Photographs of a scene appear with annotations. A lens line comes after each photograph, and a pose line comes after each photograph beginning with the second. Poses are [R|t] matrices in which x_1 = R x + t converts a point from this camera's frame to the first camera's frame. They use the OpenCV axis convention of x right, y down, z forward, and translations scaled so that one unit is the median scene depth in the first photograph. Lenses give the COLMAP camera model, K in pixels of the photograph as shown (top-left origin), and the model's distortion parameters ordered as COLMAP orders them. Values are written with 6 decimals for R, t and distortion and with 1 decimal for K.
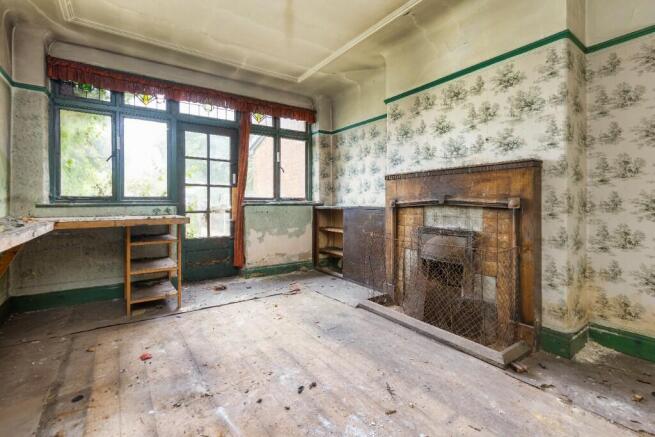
lens RADIAL K [[299.2, 0, 326.8], [0, 299.2, 212.0], [0, 0, 1]] dist [0.000755, -0.000092]
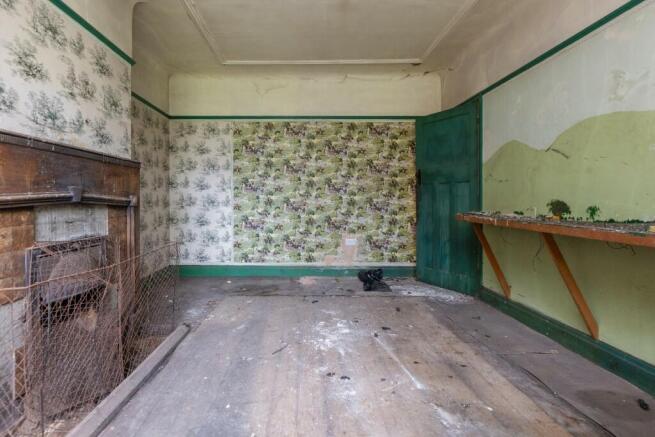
lens RADIAL K [[299.2, 0, 304.0], [0, 299.2, 199.4], [0, 0, 1]] dist [0.000755, -0.000092]
pose [[-0.823154, -0.001162, 0.567818, -0.393895], [0.015484, 0.999580, 0.024491, -0.043655], [-0.567608, 0.028952, -0.822790, 1.327926]]
